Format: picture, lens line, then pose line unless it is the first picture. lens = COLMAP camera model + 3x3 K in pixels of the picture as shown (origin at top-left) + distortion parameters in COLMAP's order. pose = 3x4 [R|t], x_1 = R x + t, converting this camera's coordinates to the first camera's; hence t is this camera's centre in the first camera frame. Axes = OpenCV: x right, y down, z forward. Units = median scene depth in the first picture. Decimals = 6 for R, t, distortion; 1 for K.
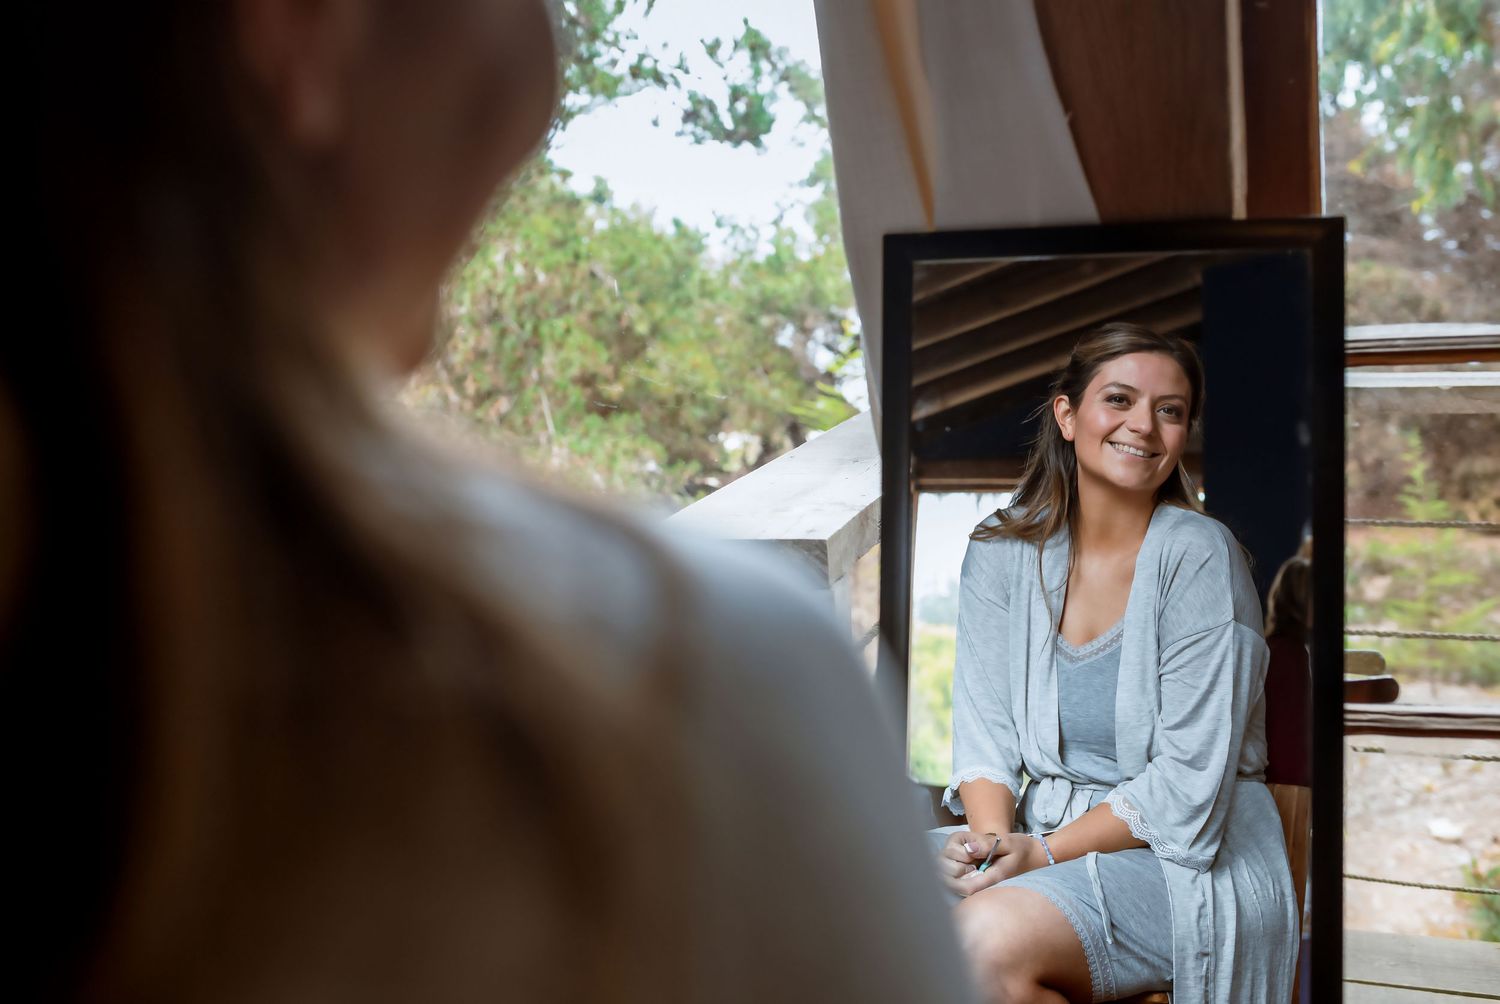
lens RADIAL K [[1592.7, 0, 750.0], [0, 1592.7, 502.0], [0, 0, 1]] dist [-0.101145, 0.238311]
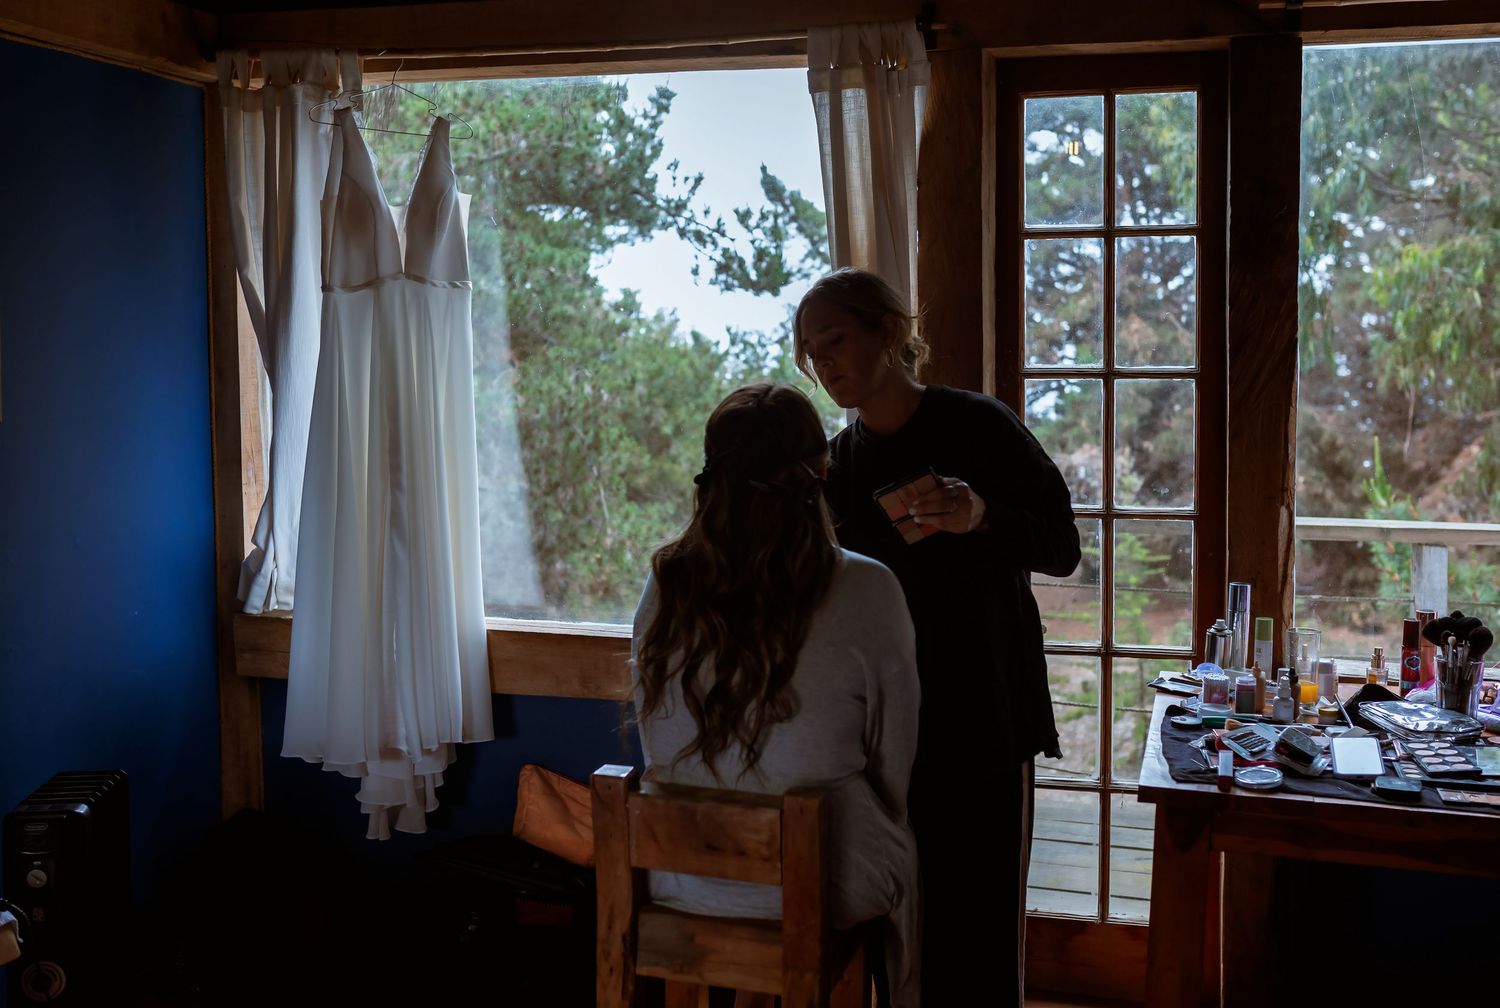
lens RADIAL K [[2155.6, 0, 750.0], [0, 2155.6, 504.0], [0, 0, 1]] dist [-0.045241, 0.033906]
pose [[0.998433, 0.044447, 0.034000, -0.066239], [-0.043176, 0.998373, -0.037248, 0.004616], [-0.035600, 0.035722, 0.998727, -0.694875]]
